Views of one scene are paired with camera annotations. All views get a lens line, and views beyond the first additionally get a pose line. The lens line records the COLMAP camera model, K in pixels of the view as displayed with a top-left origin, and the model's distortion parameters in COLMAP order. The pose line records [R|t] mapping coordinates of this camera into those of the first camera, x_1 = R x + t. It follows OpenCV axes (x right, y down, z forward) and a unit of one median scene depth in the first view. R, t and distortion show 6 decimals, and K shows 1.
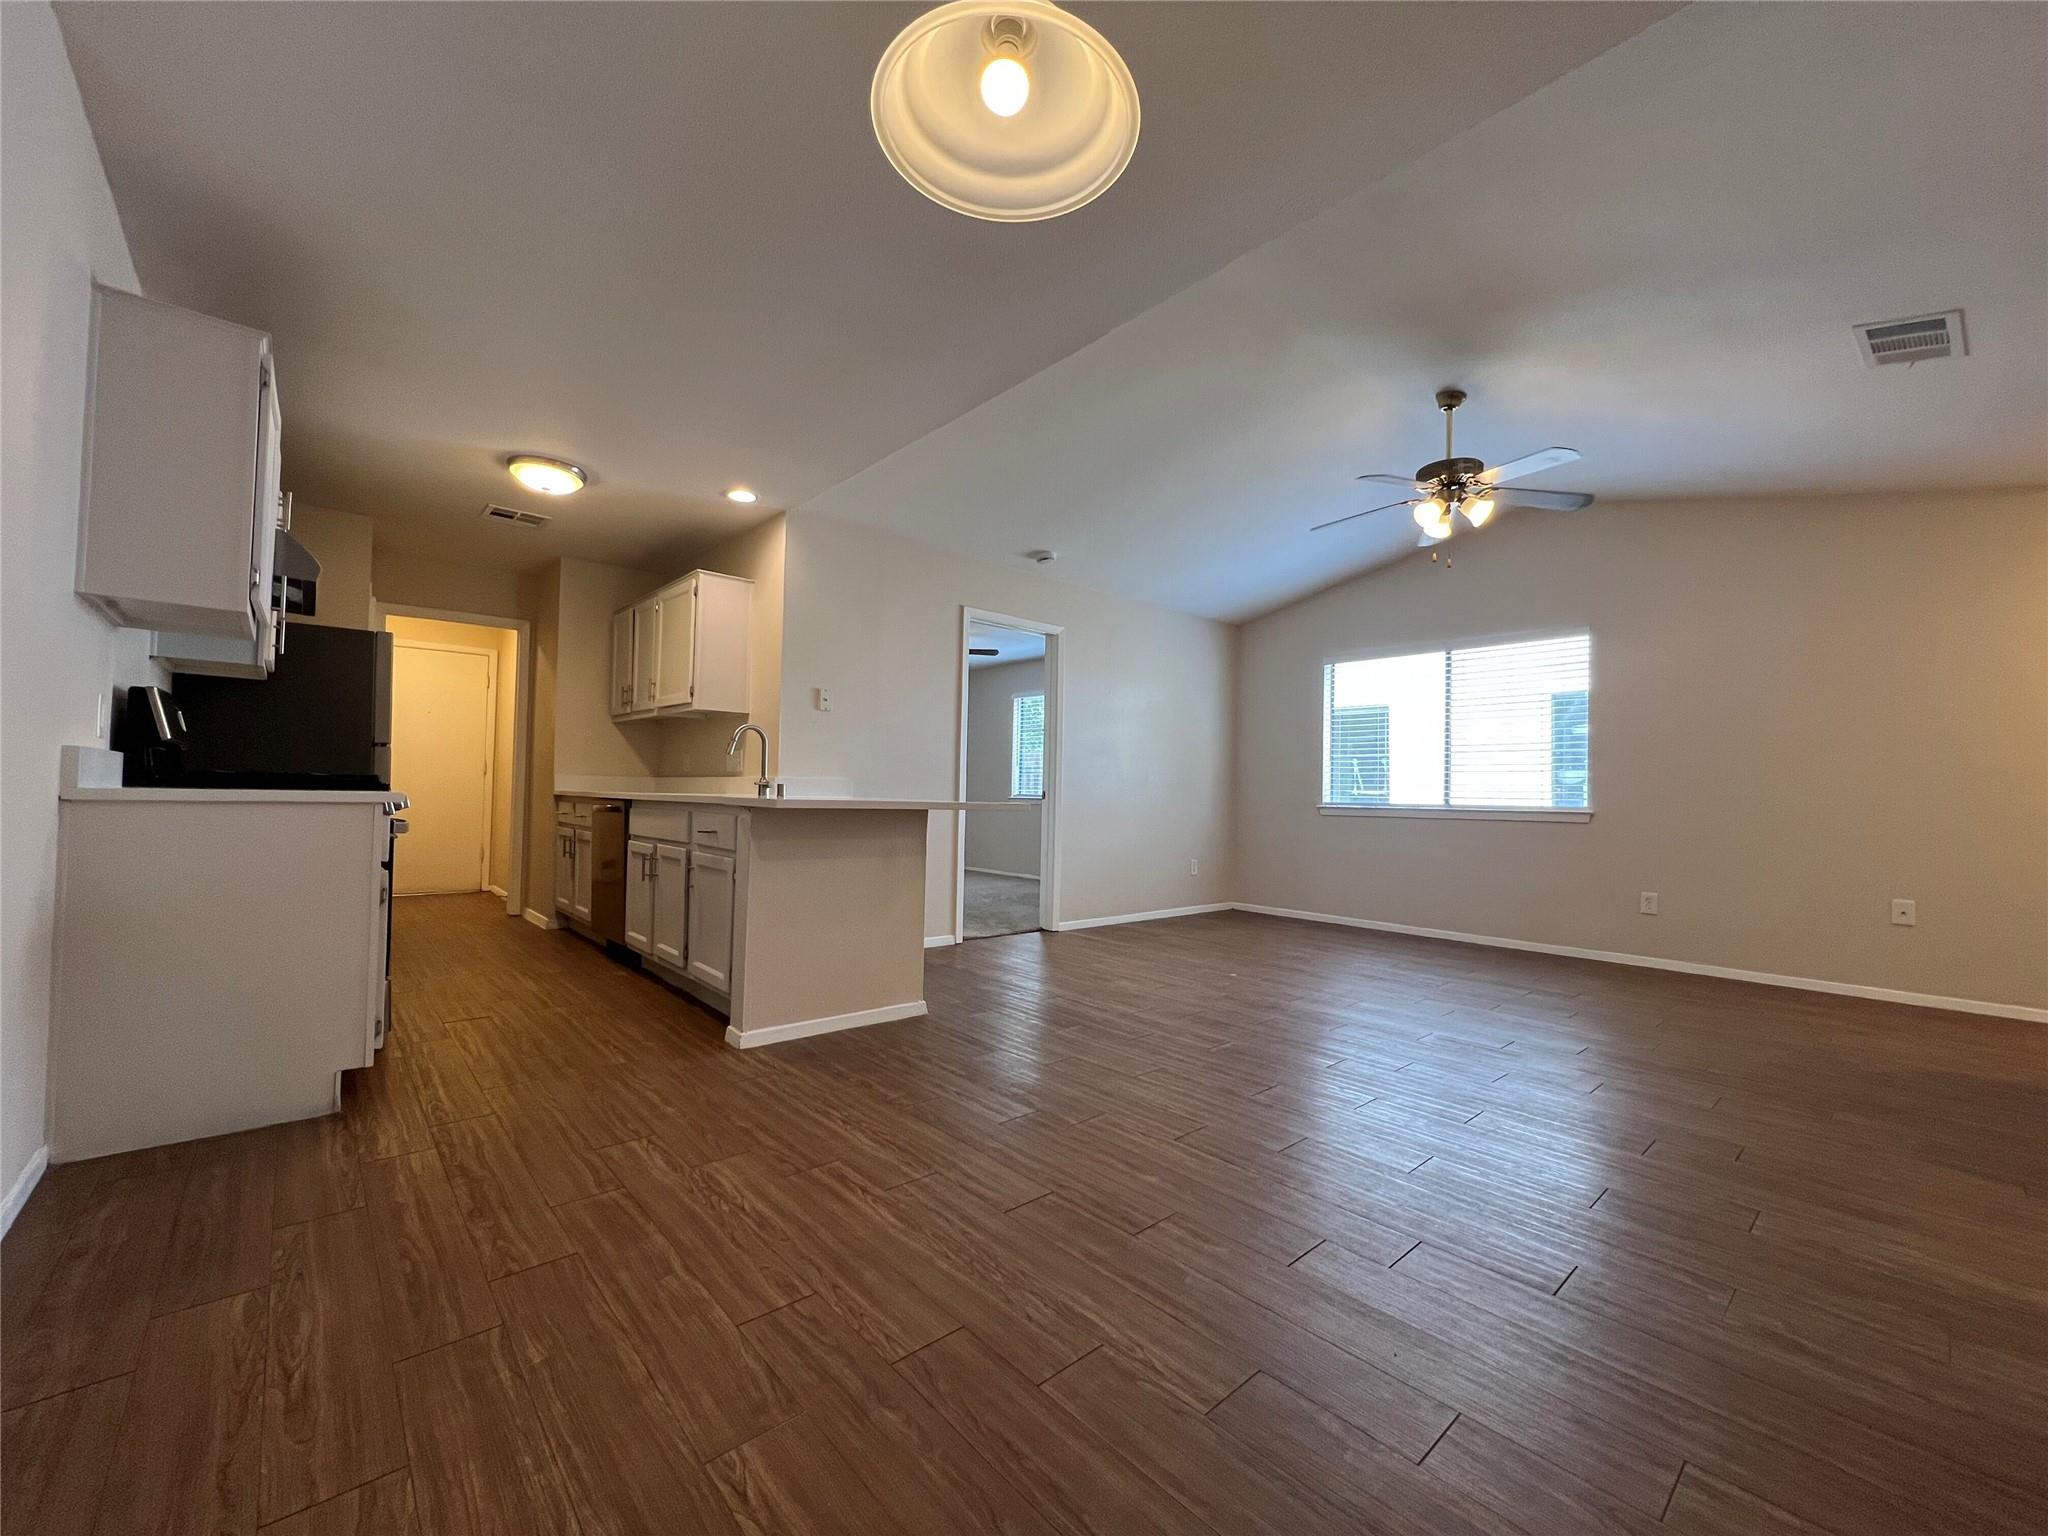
lens RADIAL K [[817.3, 0, 1027.5], [0, 817.3, 777.8], [0, 0, 1]] dist [-0.001567, 0.000496]
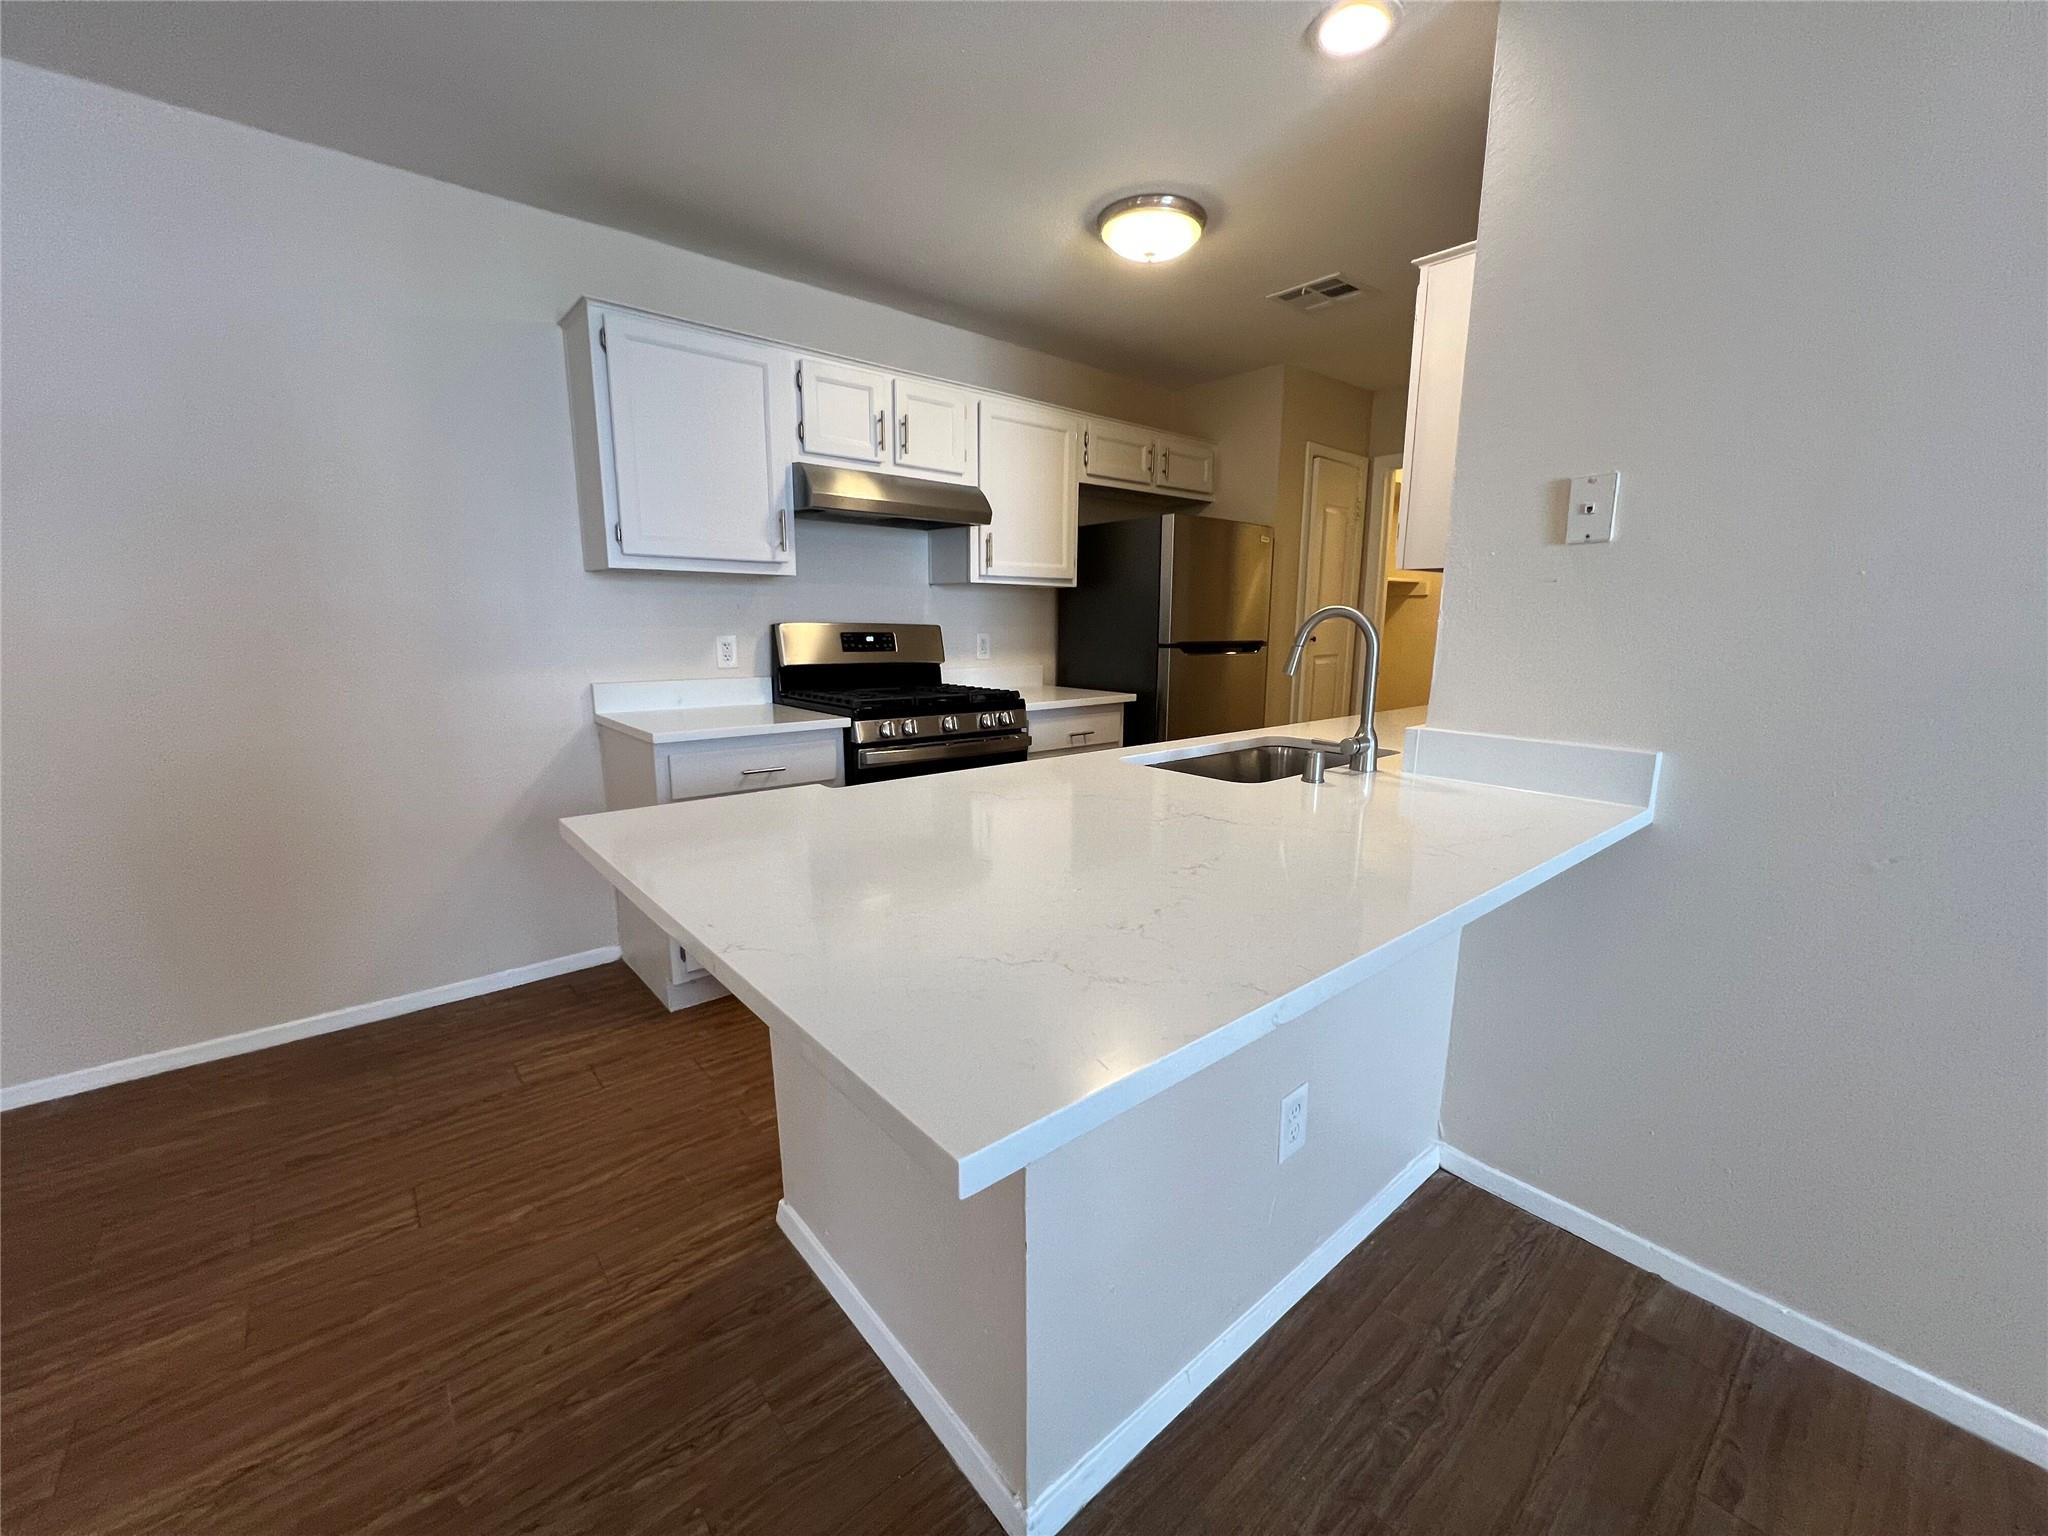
lens RADIAL K [[817.3, 0, 1031.0], [0, 817.3, 776.4], [0, 0, 1]] dist [-0.001567, 0.000496]
pose [[-0.018286, 0.169862, -0.985298, 0.103107], [0.015585, 0.985392, 0.169588, -0.046944], [0.999711, -0.012255, -0.020666, 0.766000]]
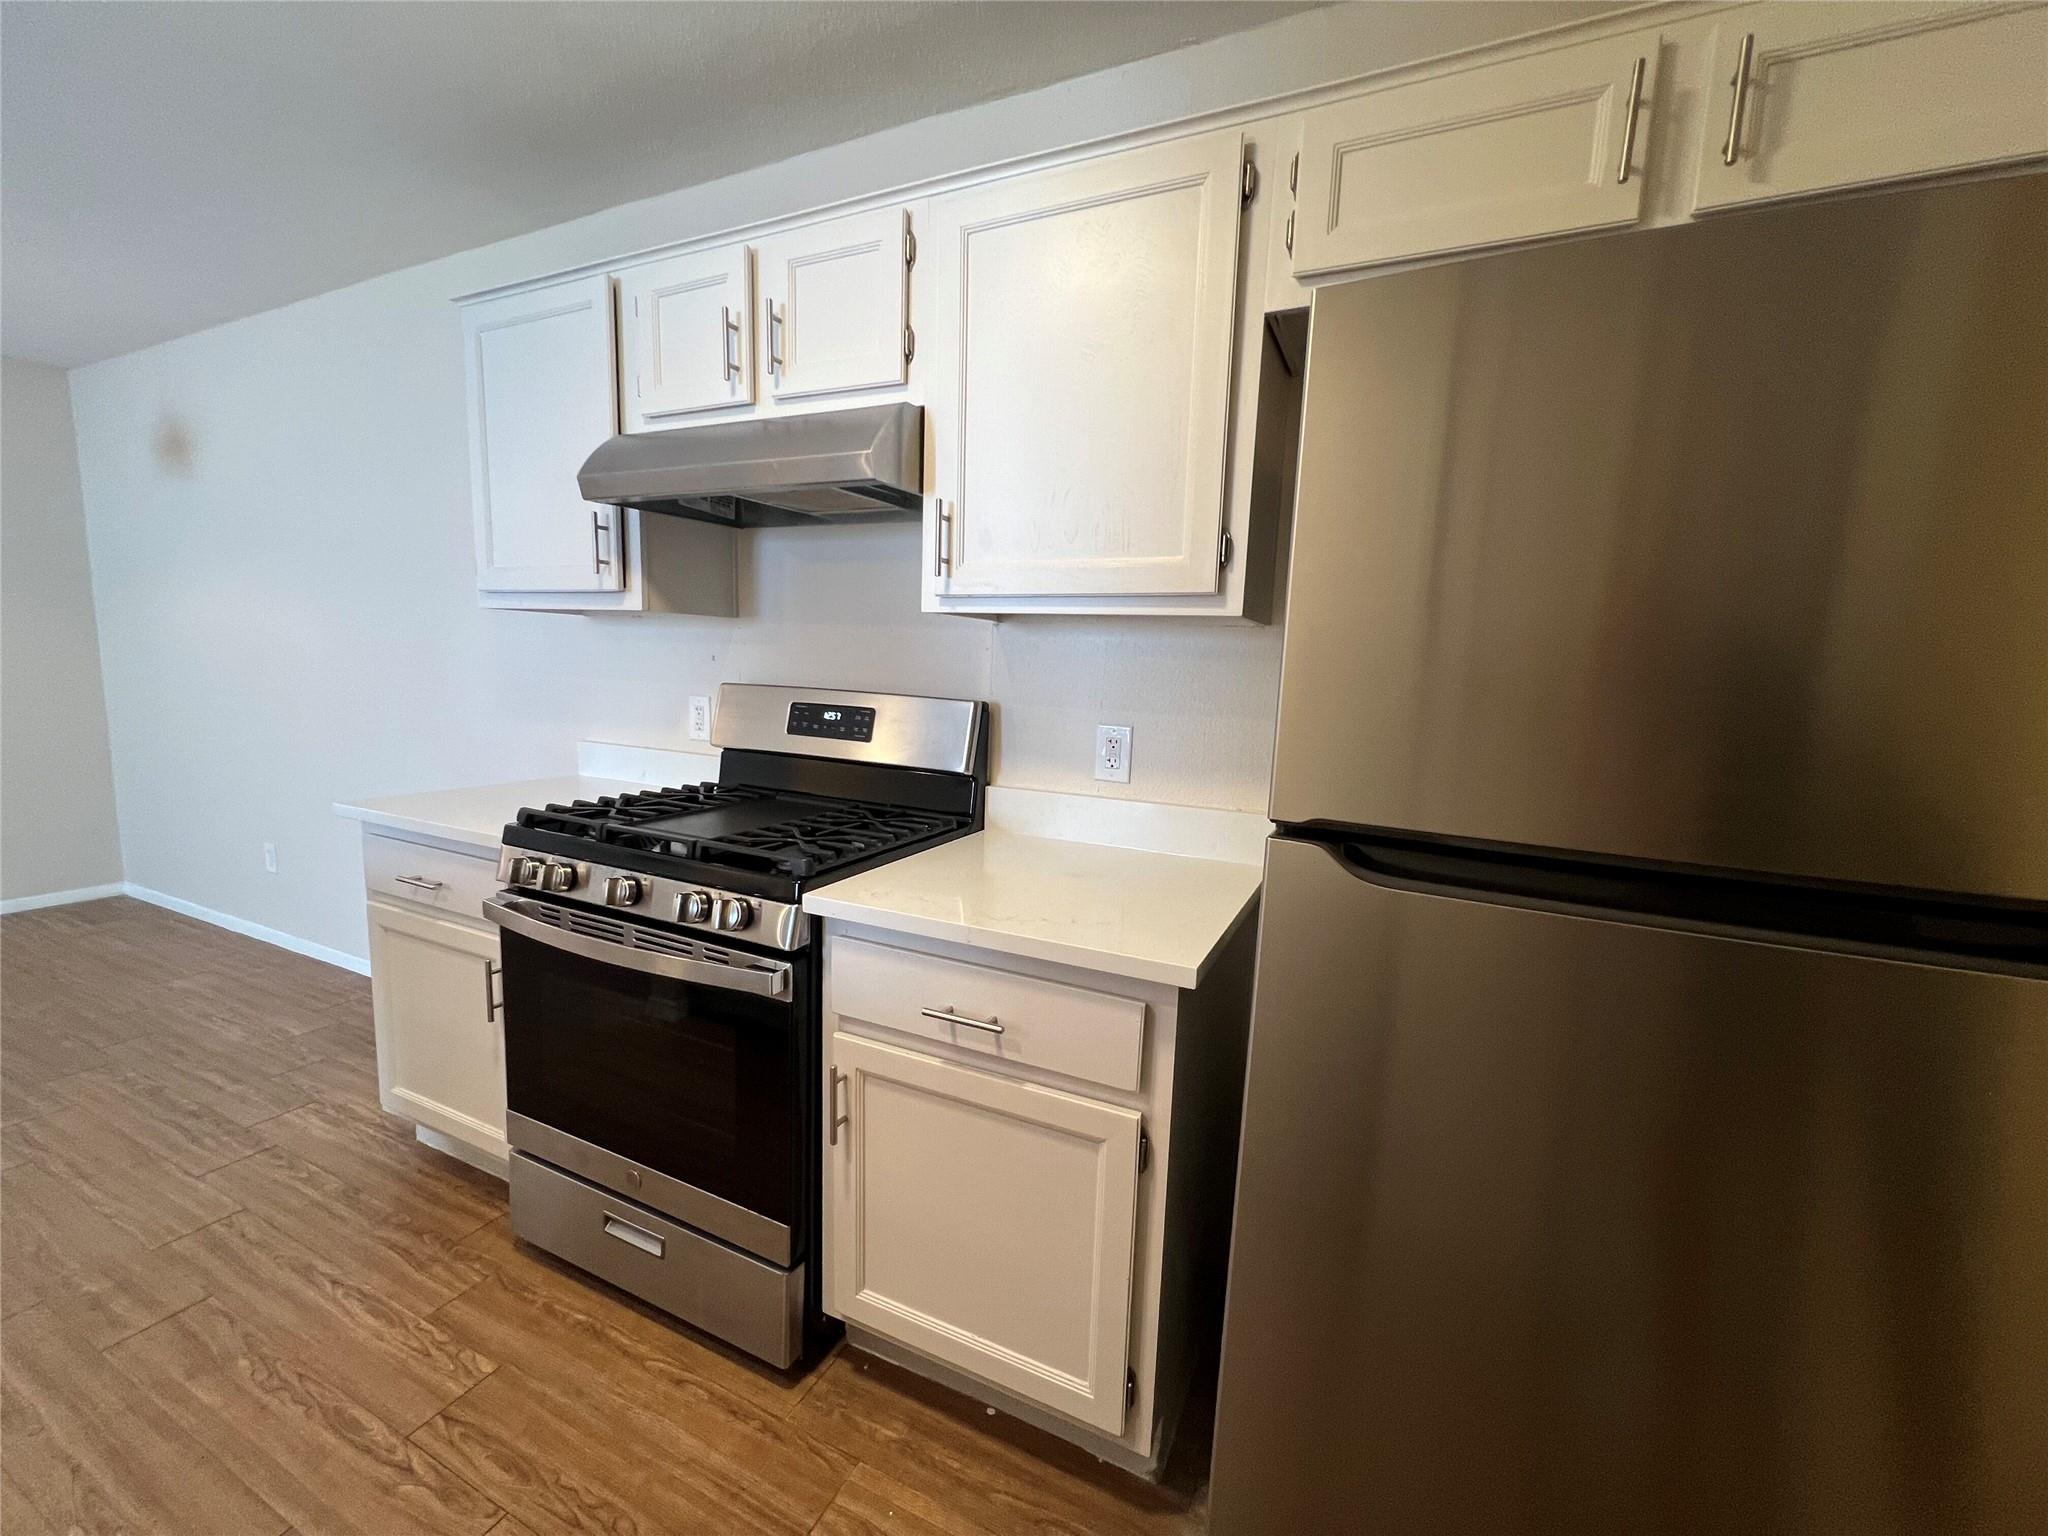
lens RADIAL K [[817.3, 0, 1029.7], [0, 817.3, 777.2], [0, 0, 1]] dist [-0.001567, 0.000496]
pose [[-0.918059, -0.001731, -0.396440, -0.558302], [-0.048672, 0.992918, 0.108377, -0.065950], [0.393445, 0.118792, -0.911641, 1.038459]]
